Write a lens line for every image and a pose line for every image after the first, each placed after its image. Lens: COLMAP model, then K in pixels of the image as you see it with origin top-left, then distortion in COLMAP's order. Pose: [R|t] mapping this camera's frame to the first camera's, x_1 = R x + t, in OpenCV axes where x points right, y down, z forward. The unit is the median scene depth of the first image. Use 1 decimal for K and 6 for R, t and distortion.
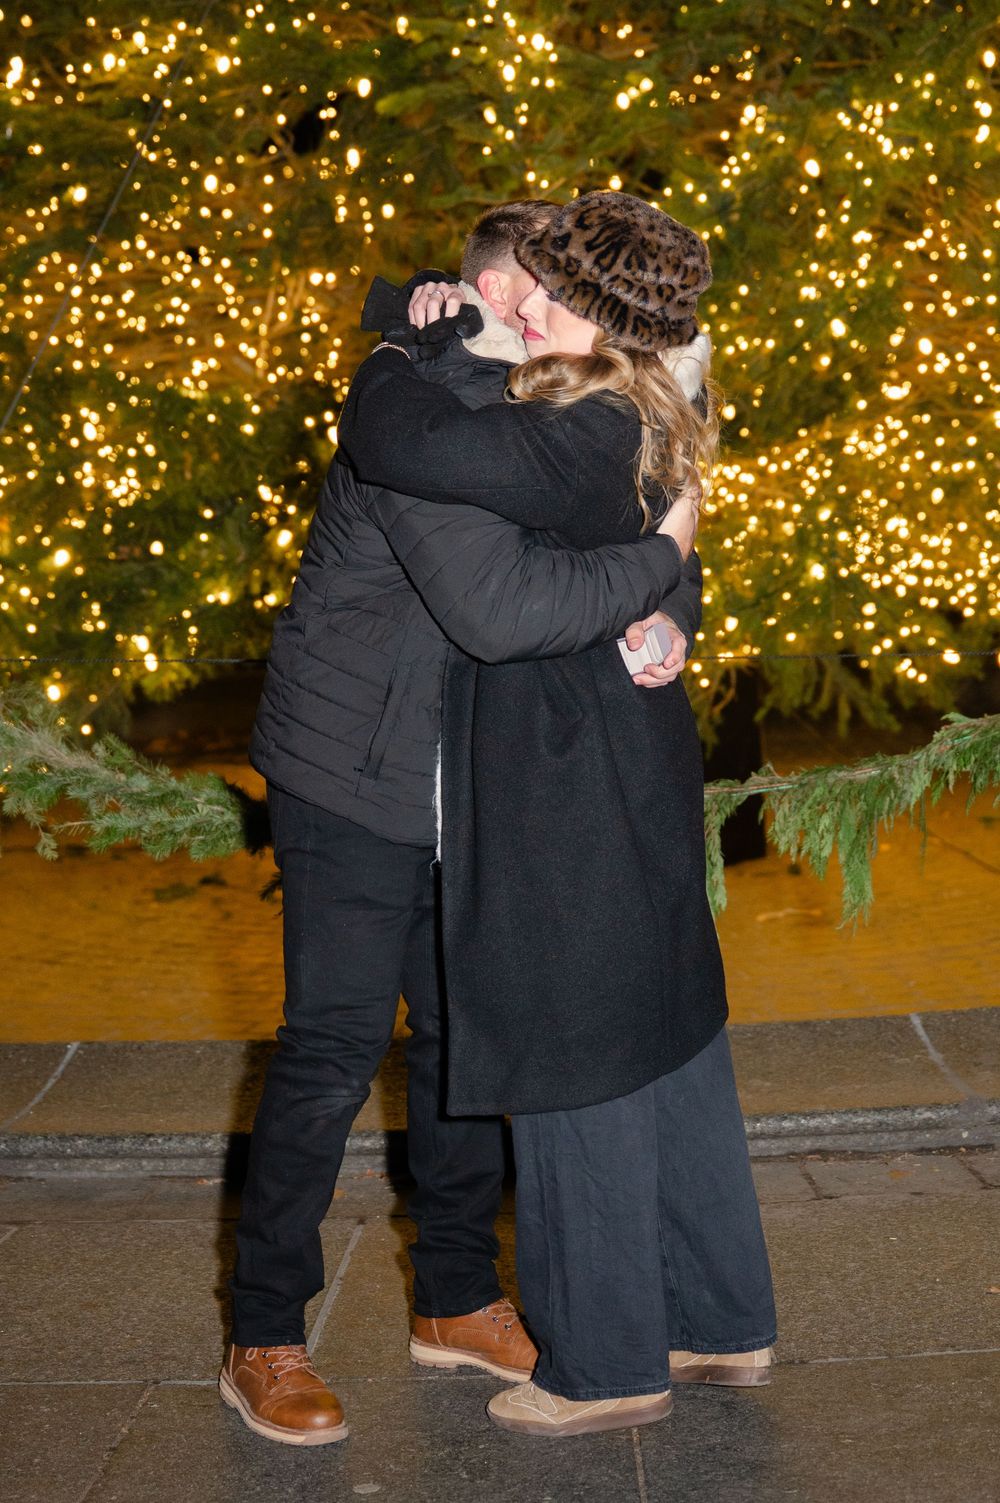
lens RADIAL K [[2673.2, 0, 523.1], [0, 2673.2, 651.1], [0, 0, 1]] dist [-0.010424, 0.000000]
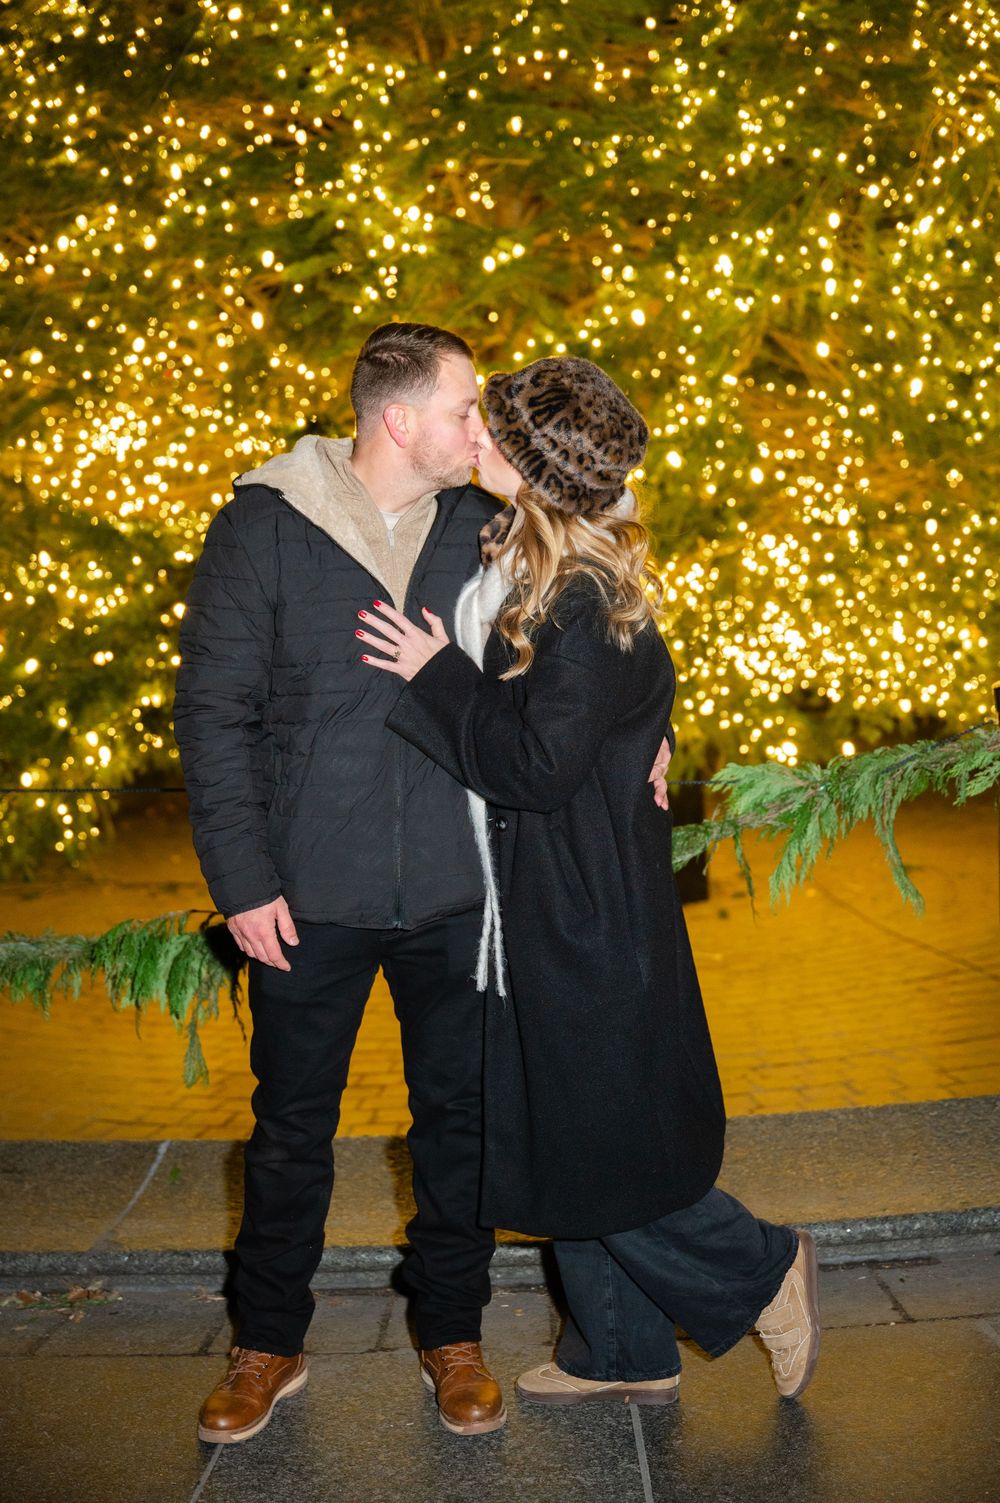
lens RADIAL K [[1956.4, 0, 494.9], [0, 1956.4, 751.5], [0, 0, 1]] dist [0.002667, 0.000000]
pose [[0.994308, -0.000090, -0.106543, 0.127509], [0.002695, 0.999701, 0.024308, -0.017830], [0.106509, -0.024457, 0.994011, 0.163067]]
